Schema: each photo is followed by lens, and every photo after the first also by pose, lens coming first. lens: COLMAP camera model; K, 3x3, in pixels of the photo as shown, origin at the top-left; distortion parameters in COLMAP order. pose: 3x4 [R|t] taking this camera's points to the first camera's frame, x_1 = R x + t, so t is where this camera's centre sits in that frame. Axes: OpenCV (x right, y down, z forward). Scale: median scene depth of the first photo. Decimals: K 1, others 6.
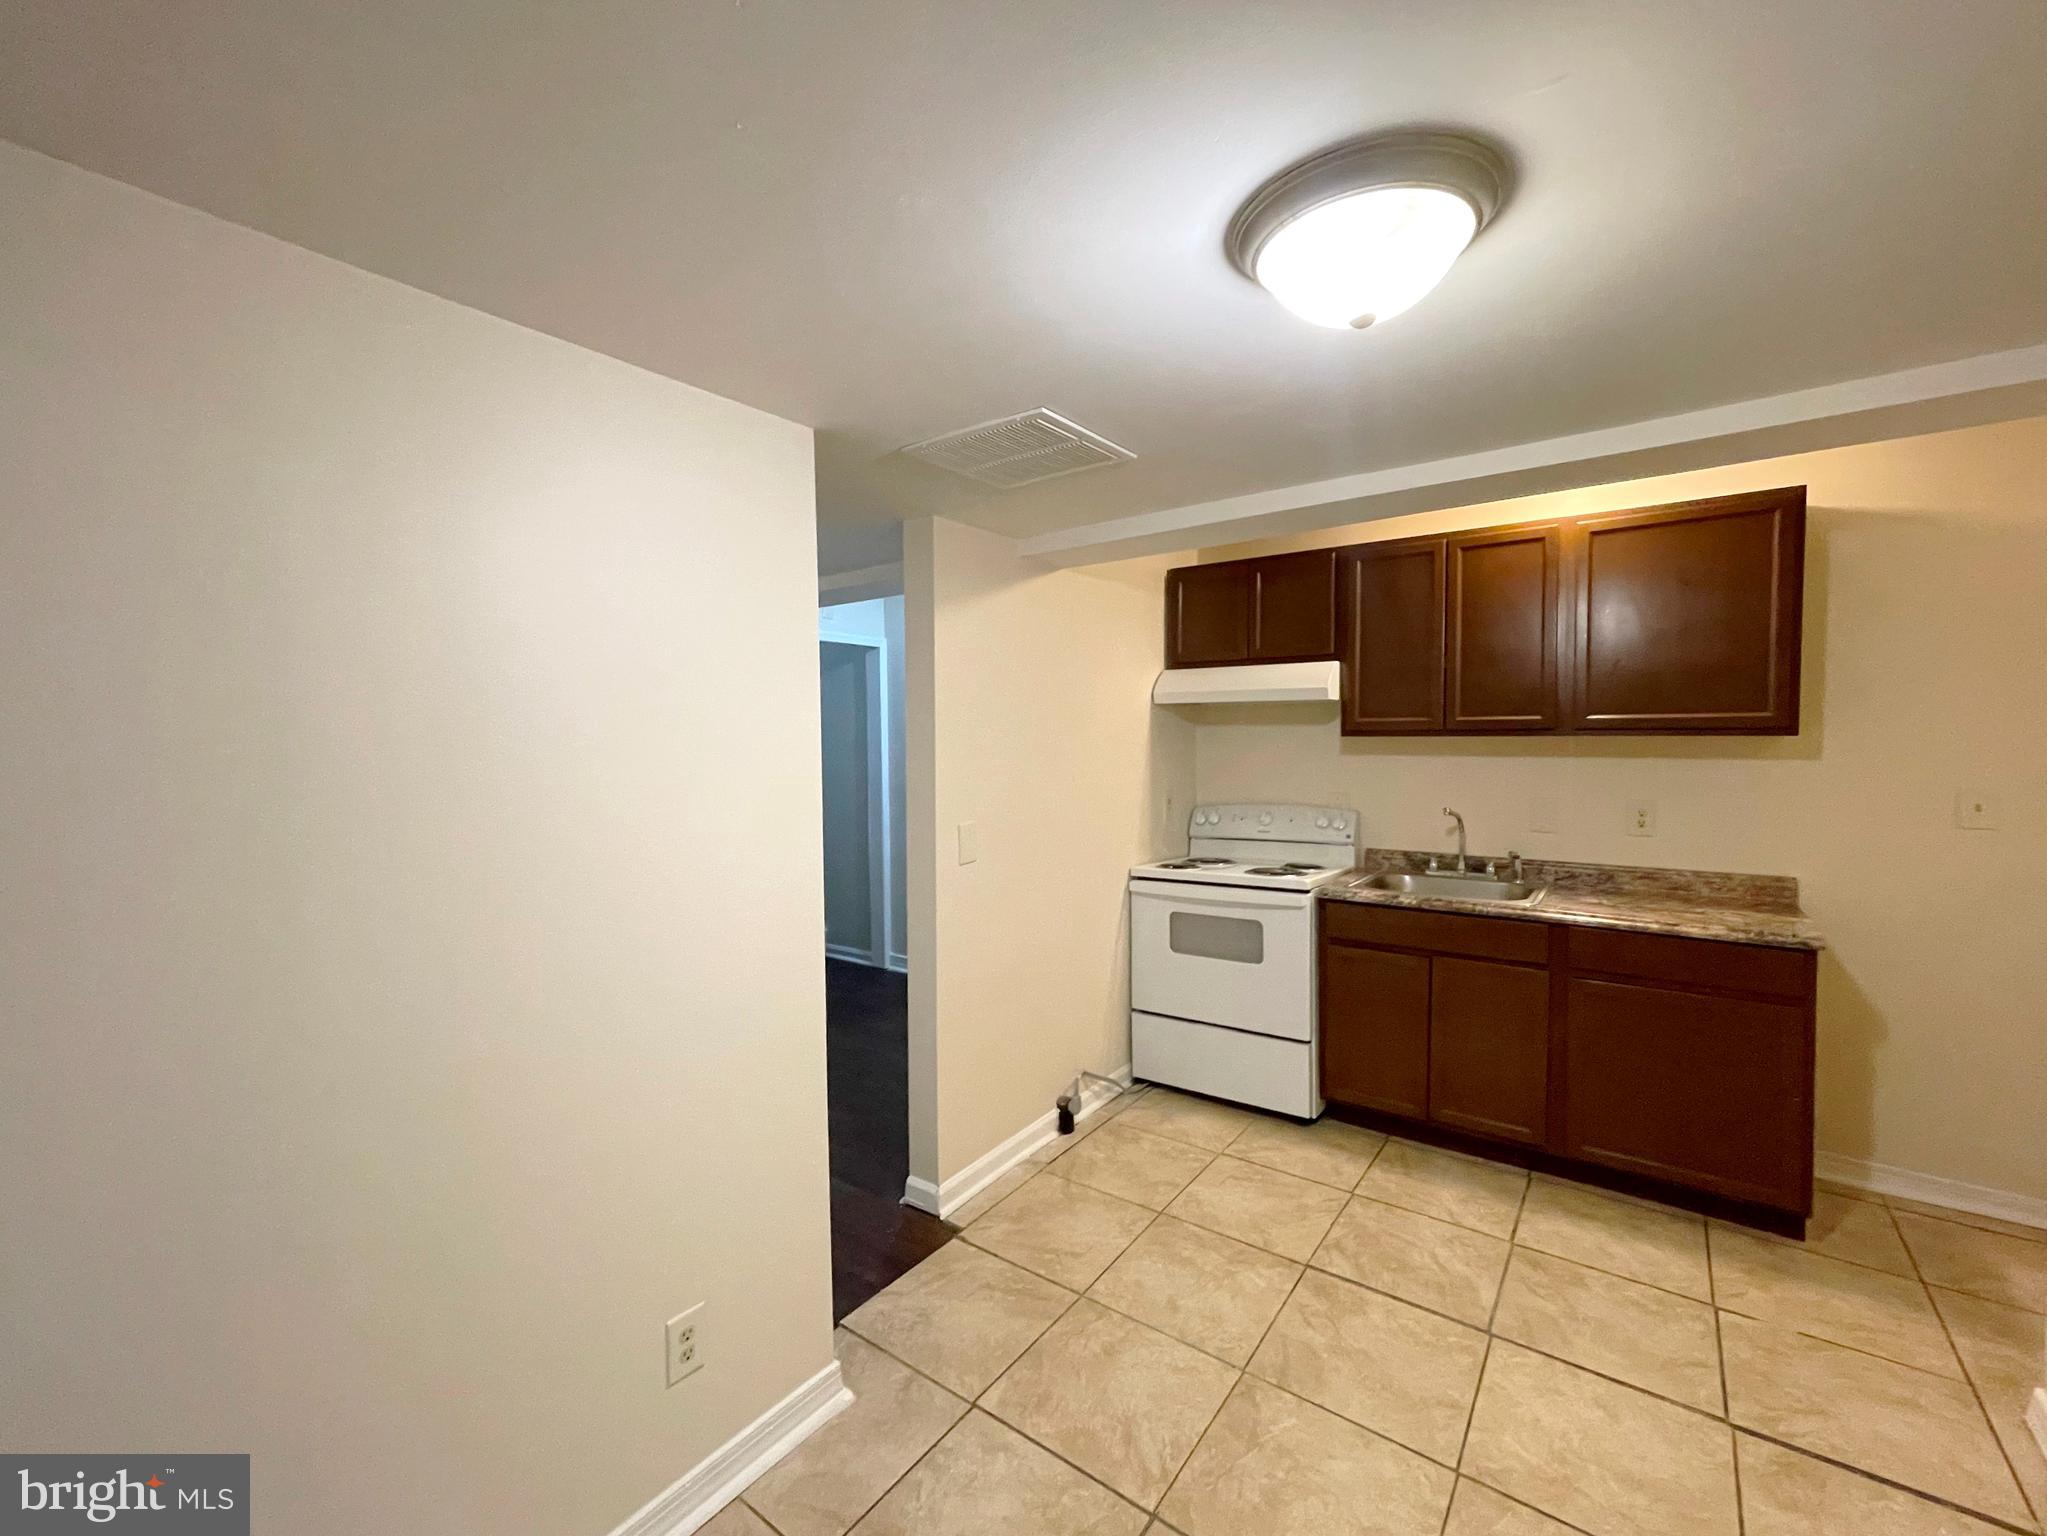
lens RADIAL K [[839.0, 0, 1018.7], [0, 839.0, 765.5], [0, 0, 1]] dist [-0.001034, -0.000138]
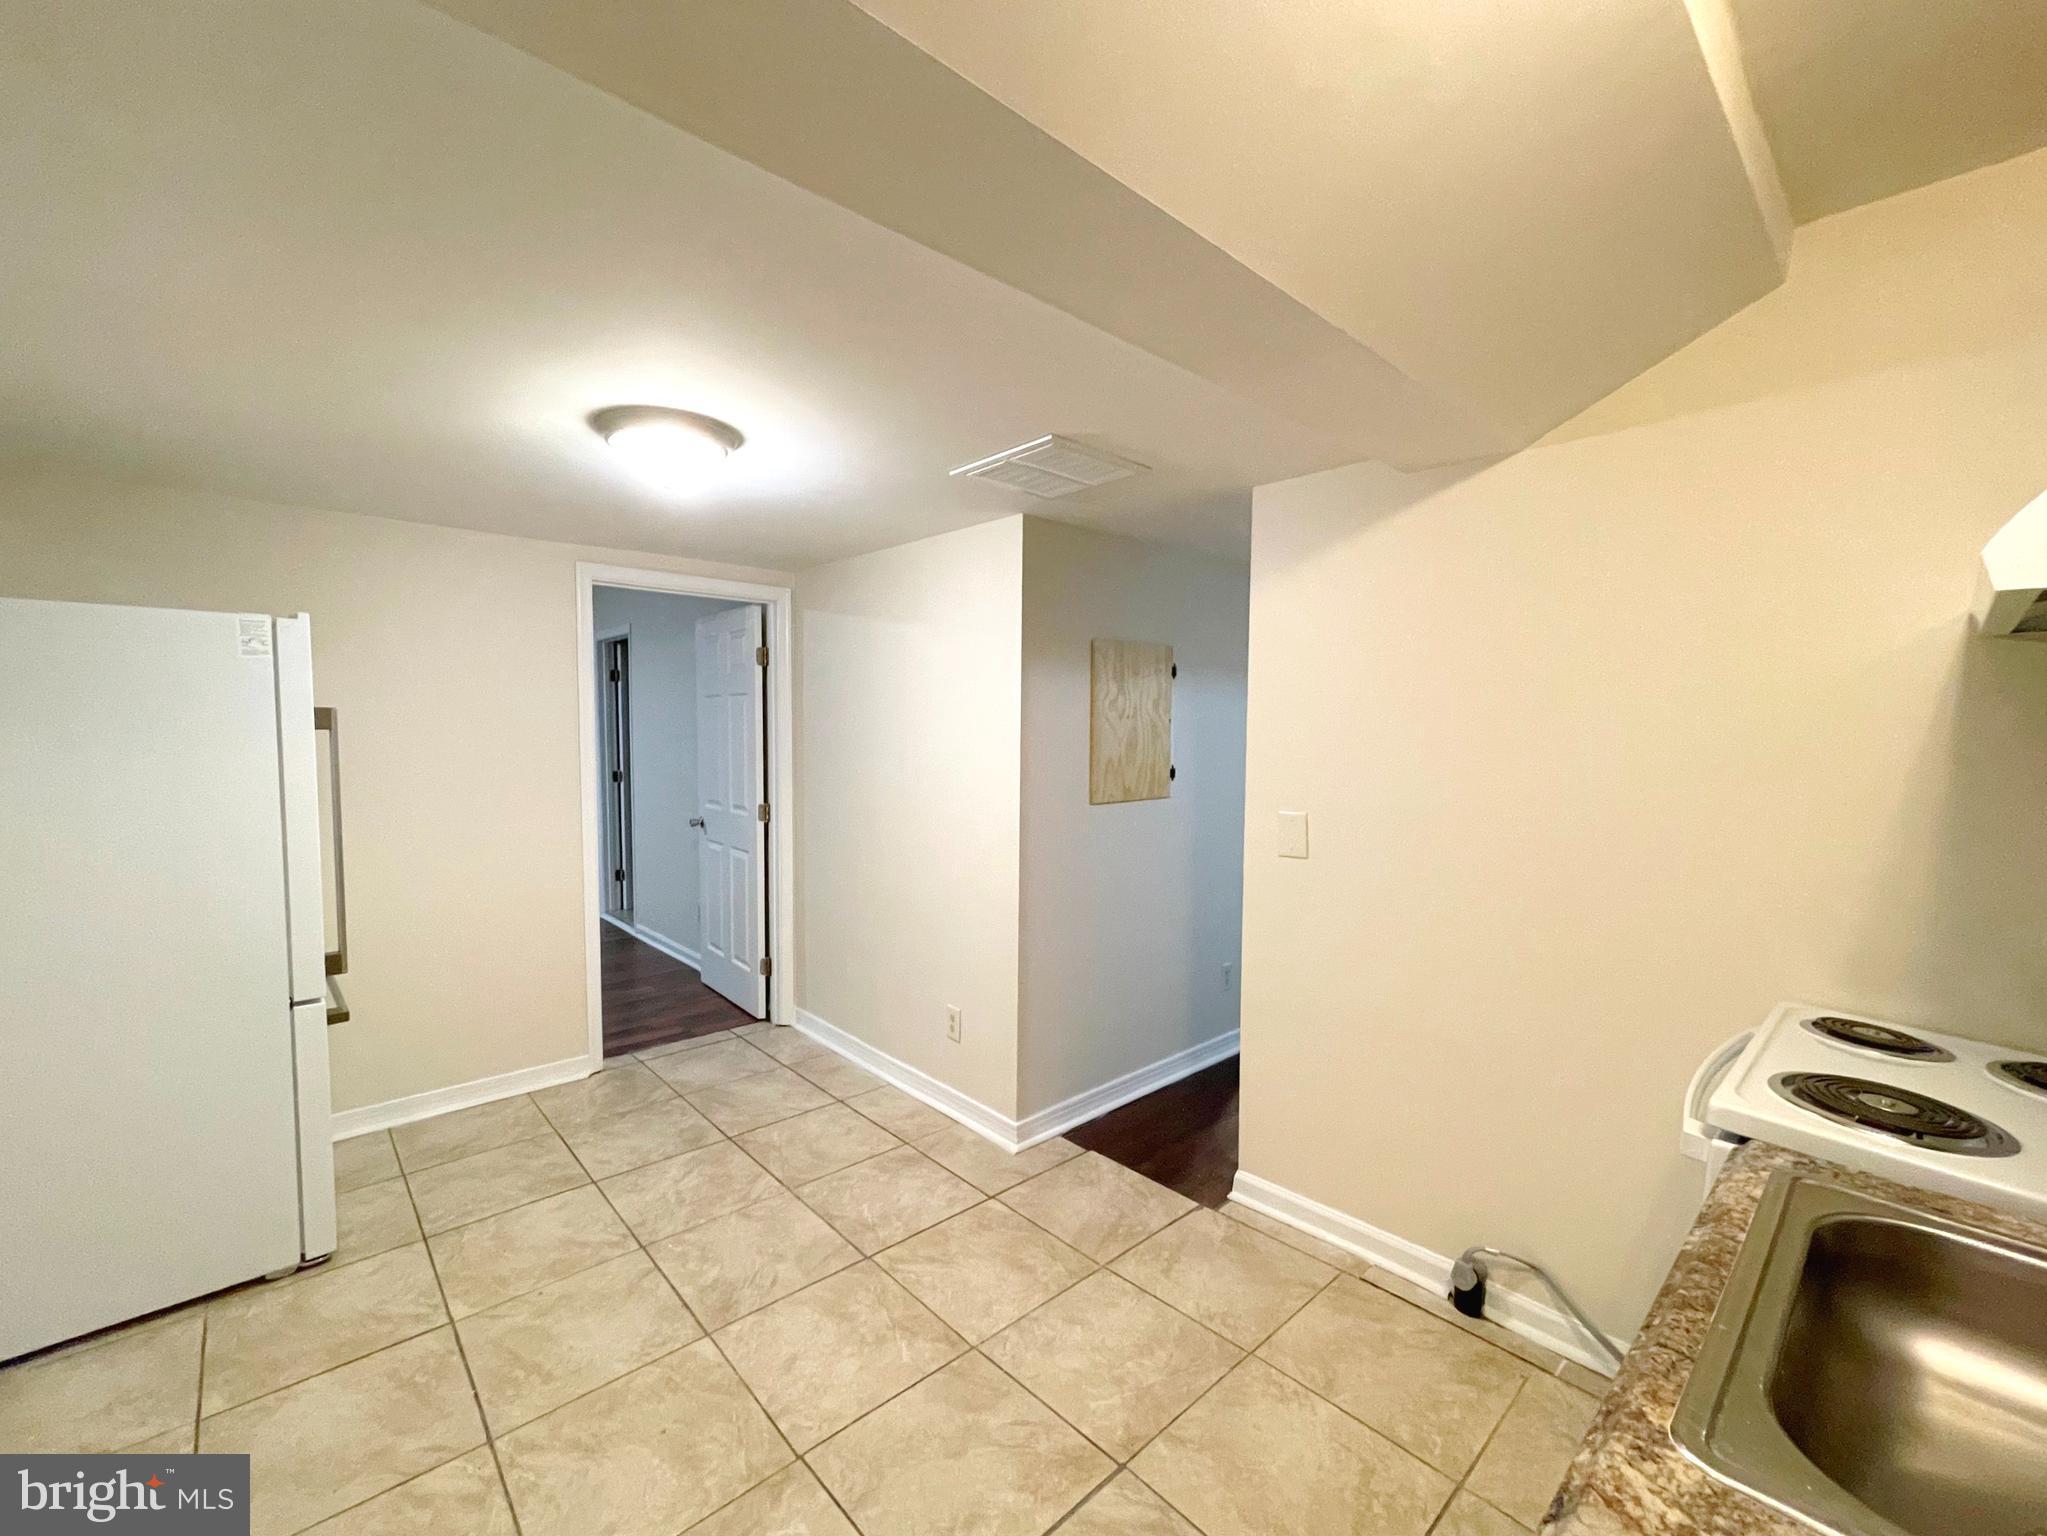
lens RADIAL K [[840.2, 0, 1012.9], [0, 840.2, 777.3], [0, 0, 1]] dist [0.000592, 0.000017]
pose [[-0.181401, 0.067139, -0.981115, 0.834052], [-0.040442, 0.996313, 0.075657, -0.024253], [0.982577, 0.053403, -0.178017, 0.824294]]
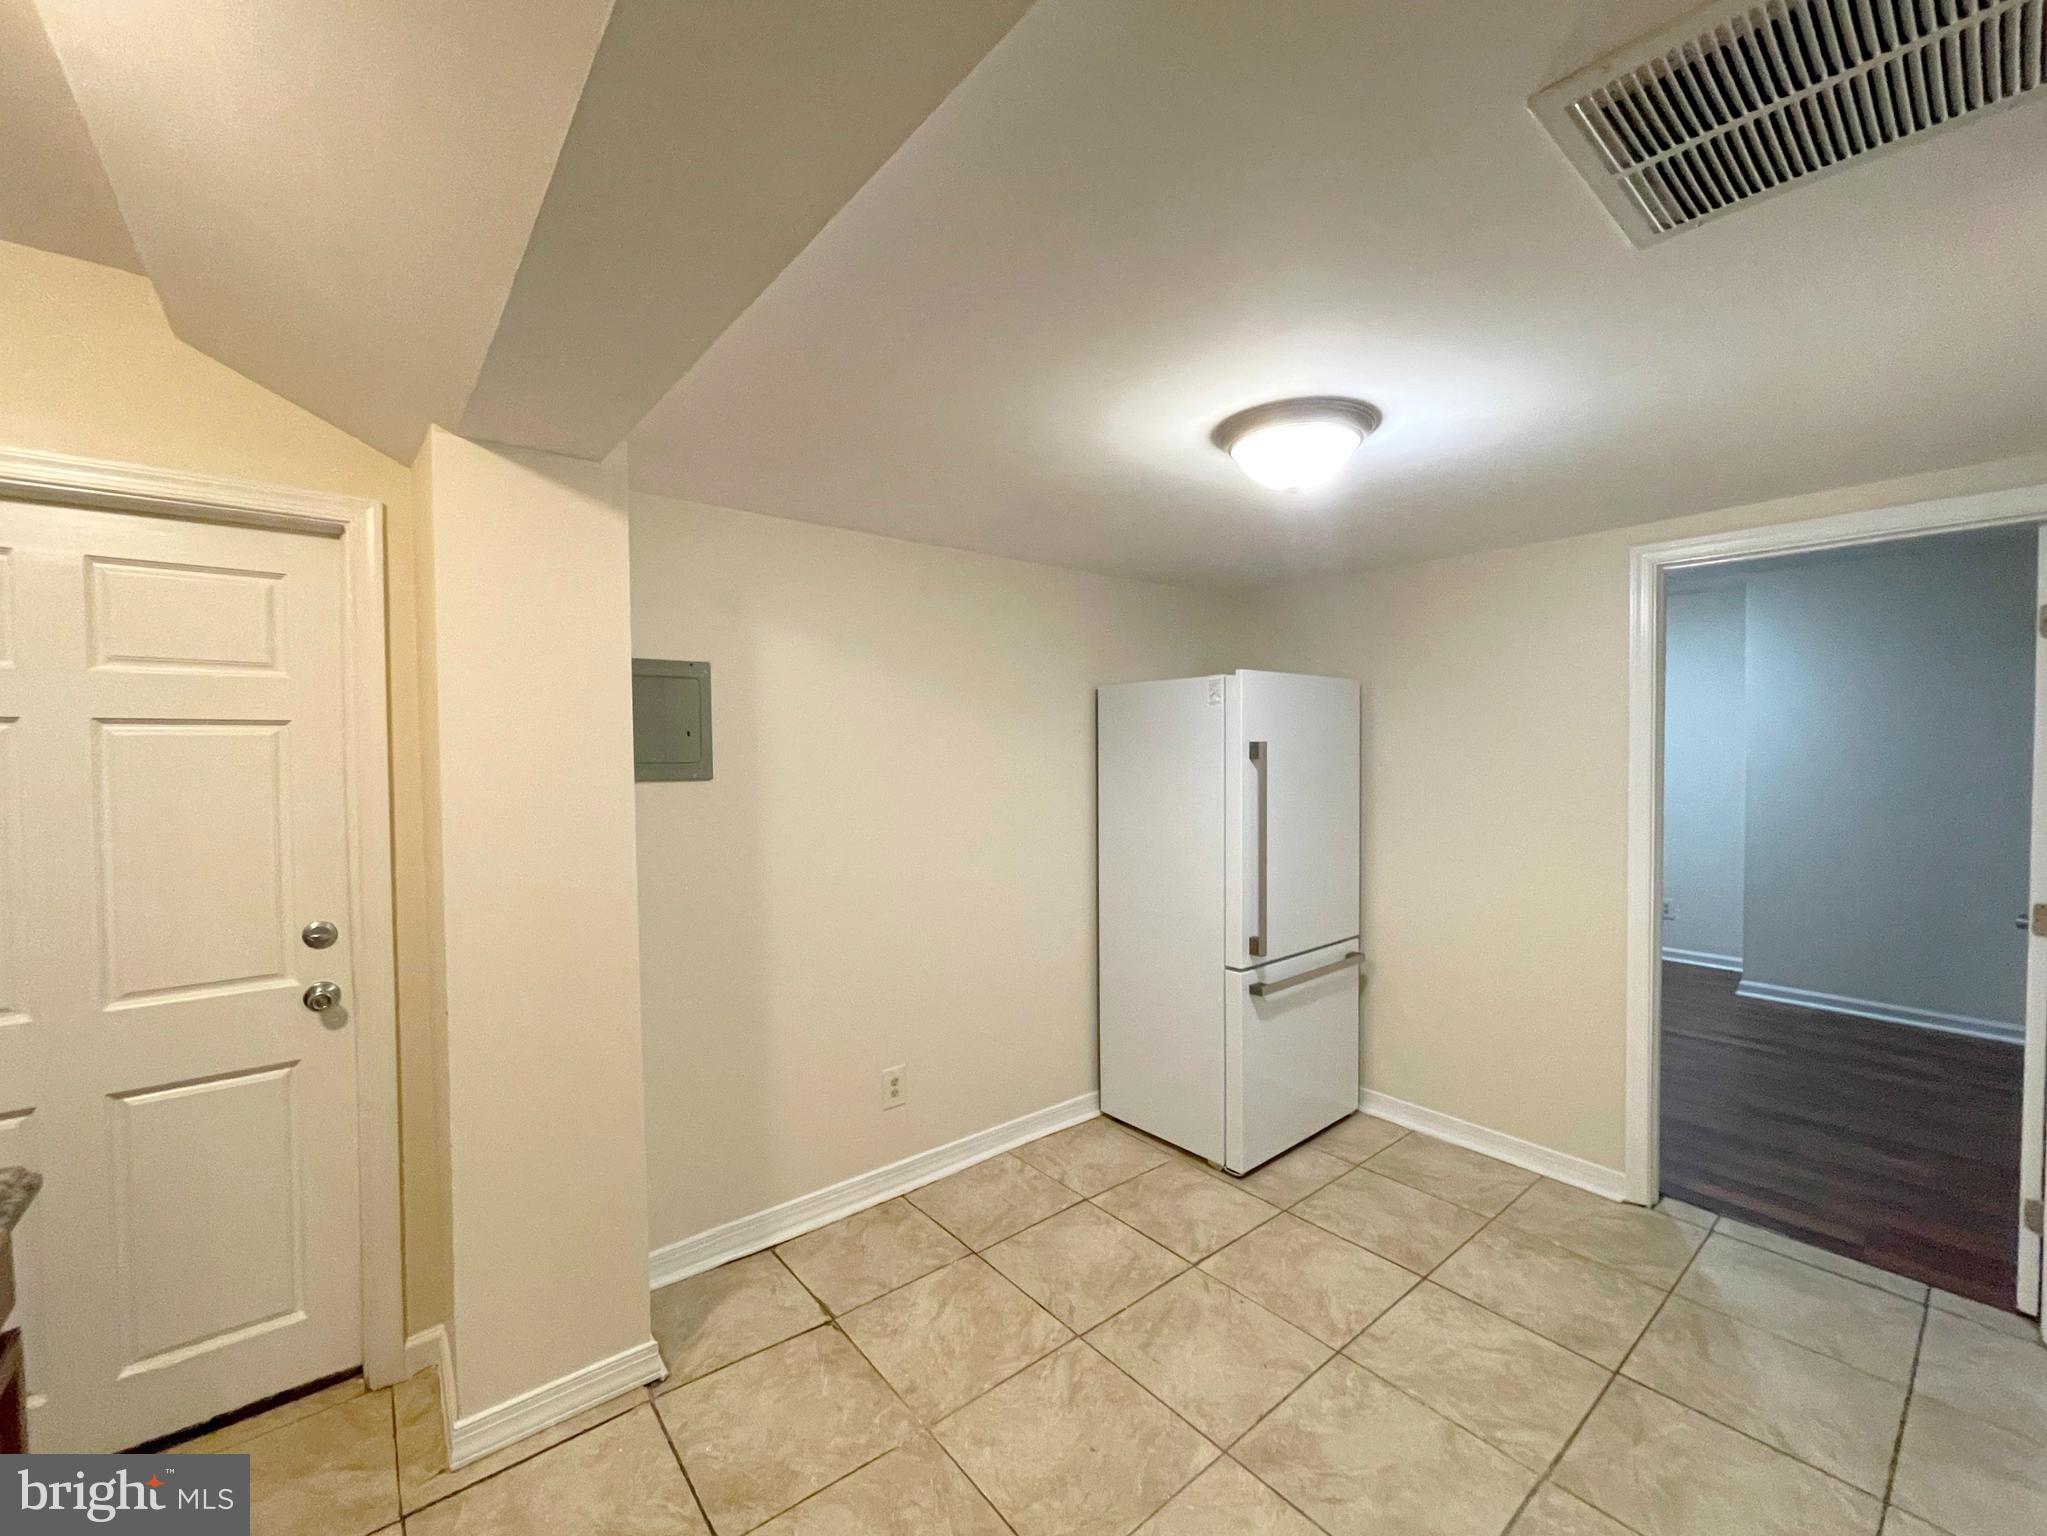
lens RADIAL K [[839.0, 0, 1018.7], [0, 839.0, 765.5], [0, 0, 1]] dist [-0.001034, -0.000138]
pose [[-0.971215, 0.011193, 0.237942, 0.210618], [0.024389, 0.998319, 0.052586, -0.034642], [-0.236953, 0.056875, -0.969855, 1.079131]]
